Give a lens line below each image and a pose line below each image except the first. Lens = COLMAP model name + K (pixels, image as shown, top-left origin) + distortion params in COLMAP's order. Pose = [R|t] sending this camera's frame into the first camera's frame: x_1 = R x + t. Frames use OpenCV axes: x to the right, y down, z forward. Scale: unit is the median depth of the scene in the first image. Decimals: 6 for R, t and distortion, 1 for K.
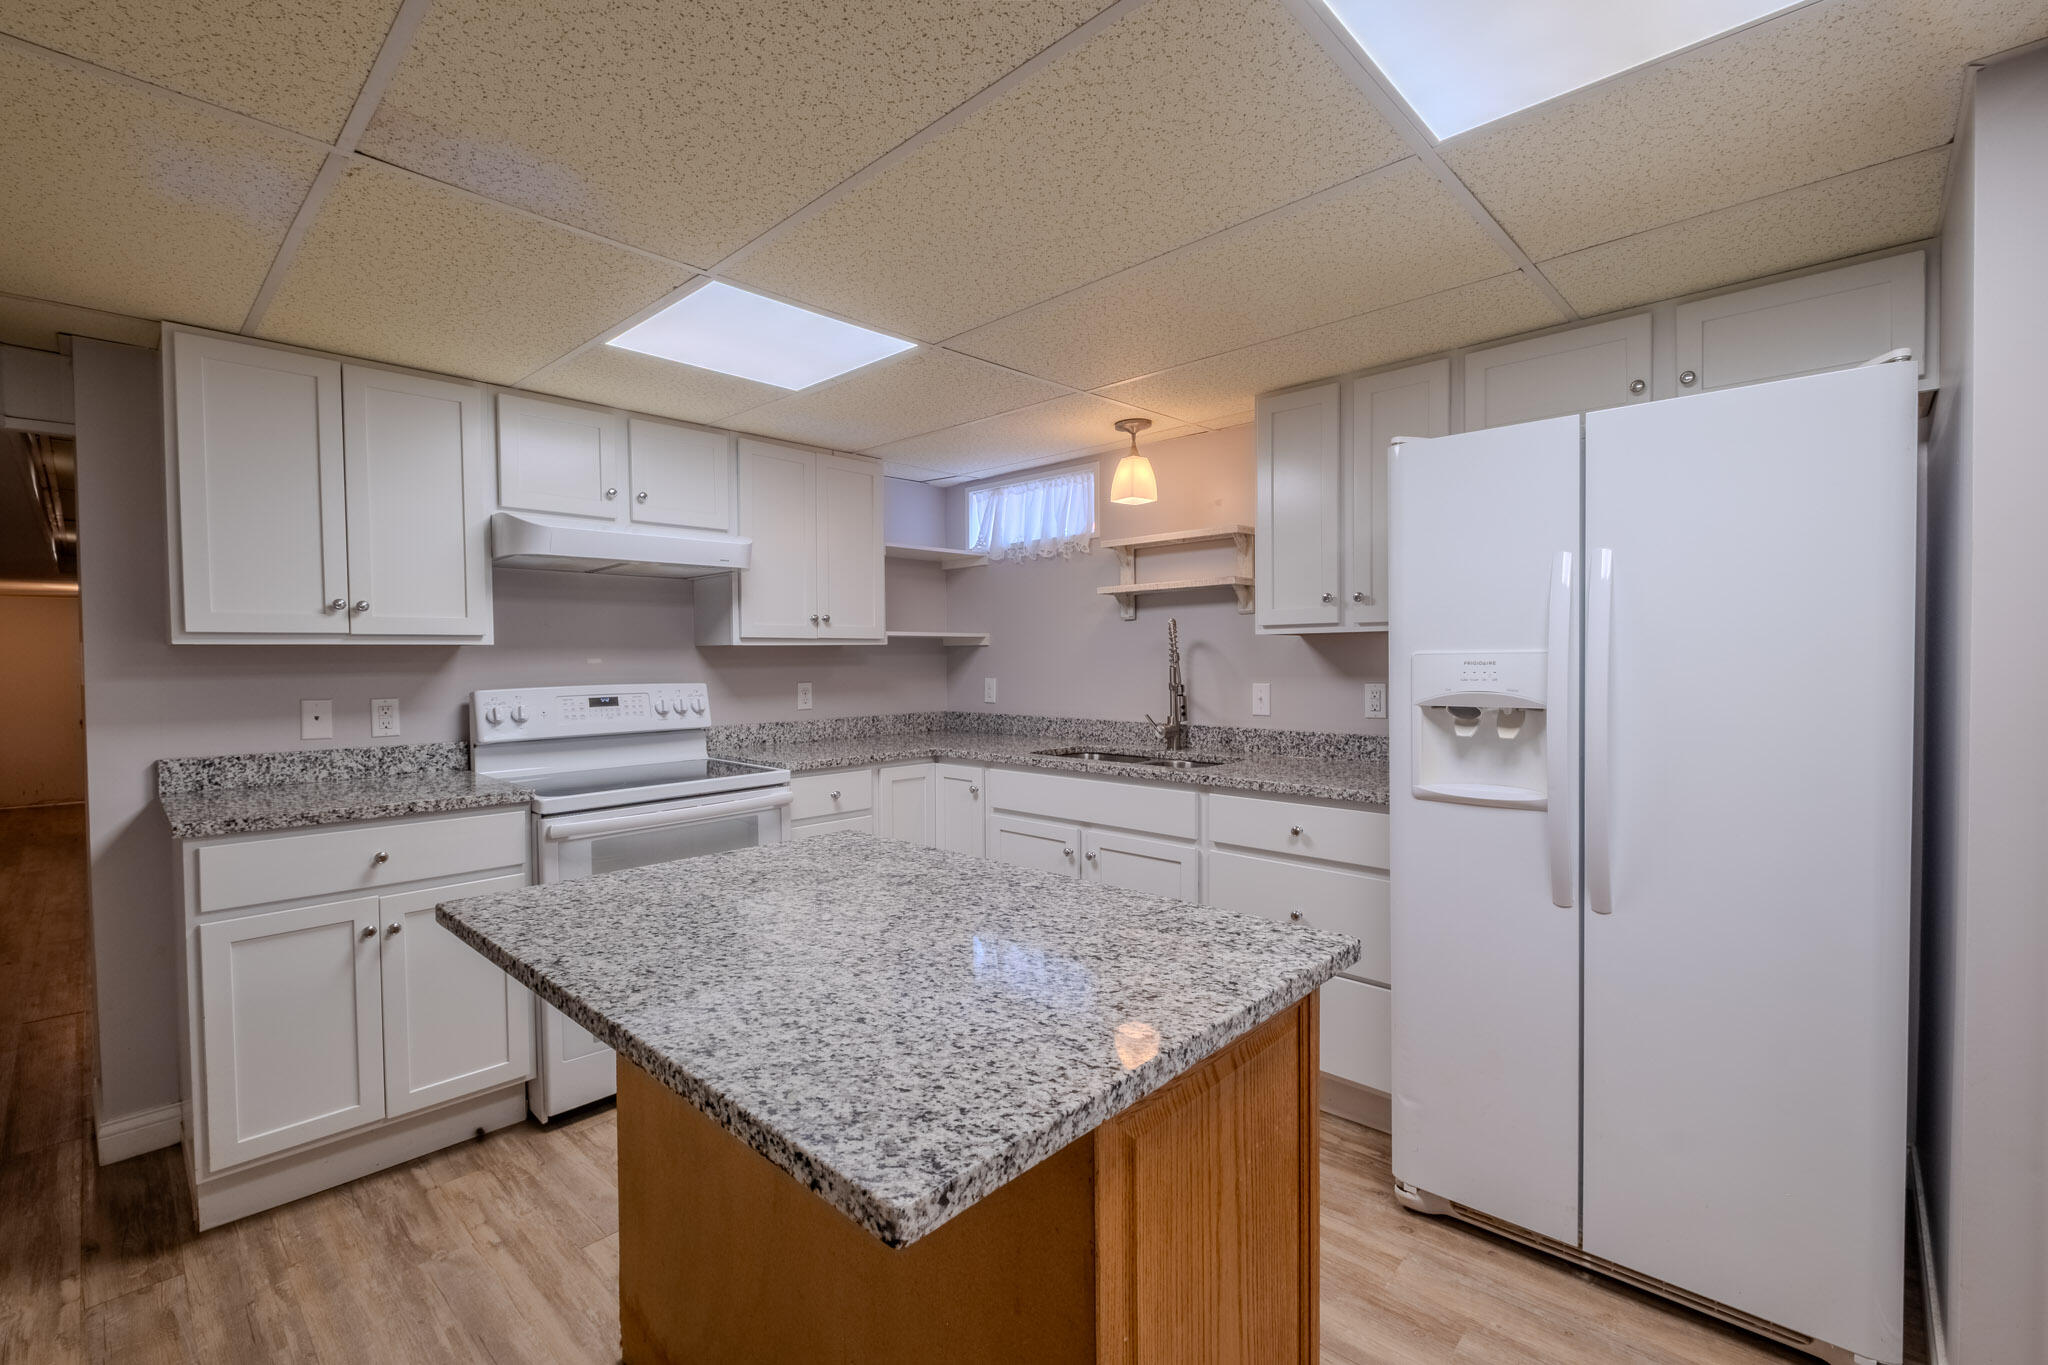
lens RADIAL K [[892.9, 0, 1027.9], [0, 892.9, 681.9], [0, 0, 1]] dist [-0.000940, -0.003527]
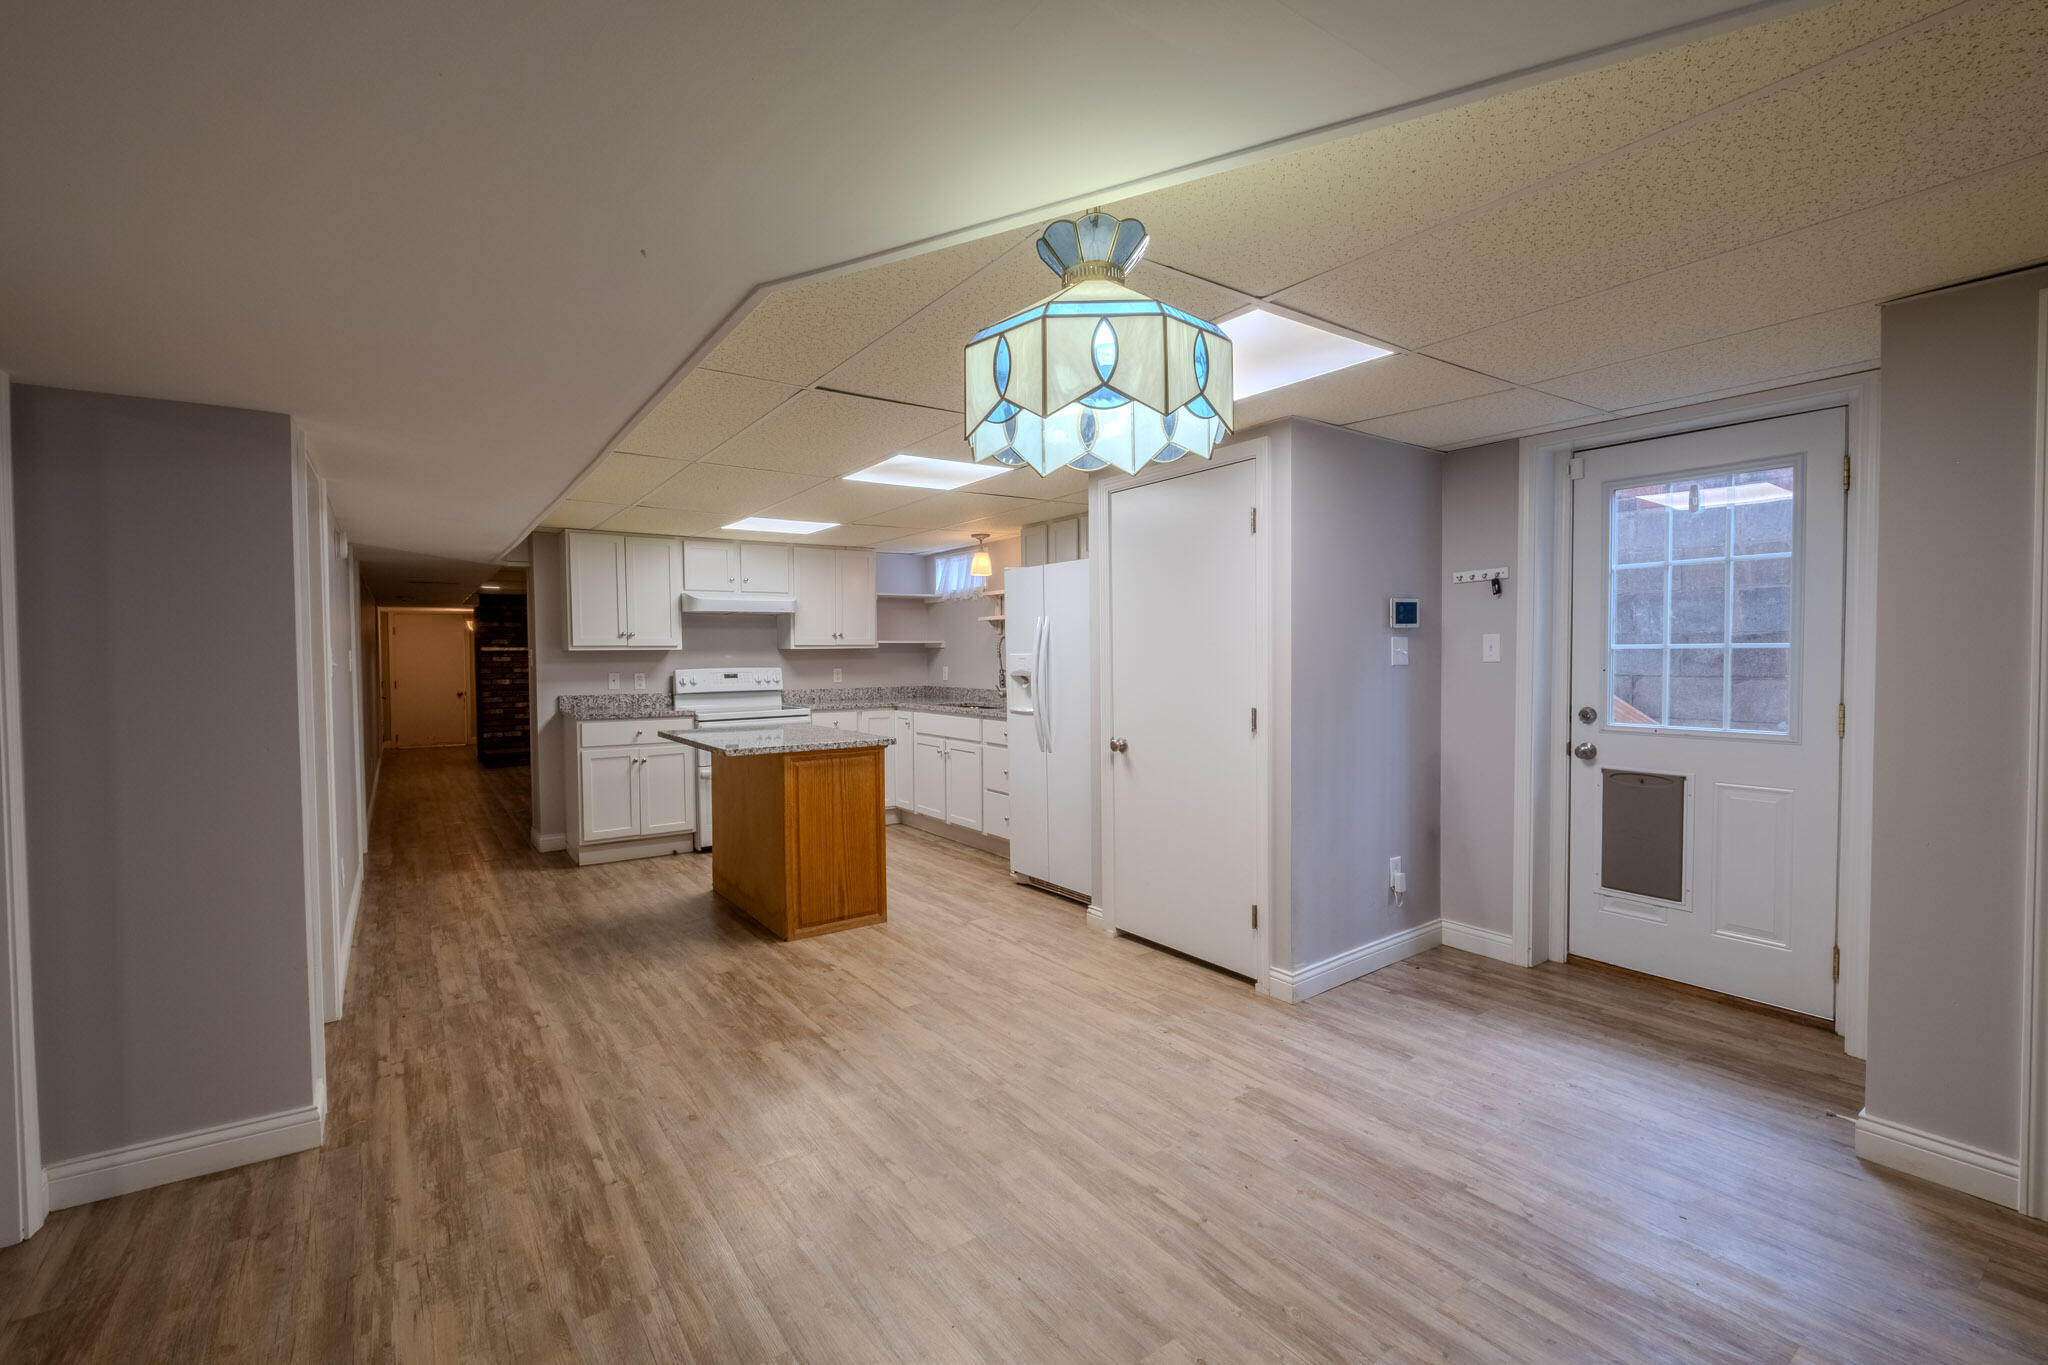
lens RADIAL K [[892.9, 0, 1021.5], [0, 892.9, 681.9], [0, 0, 1]] dist [-0.000940, -0.003527]
pose [[0.979395, 0.006938, -0.201833, 0.671190], [-0.005455, 0.999954, 0.007901, 0.016800], [0.201878, -0.006638, 0.979388, -1.000078]]
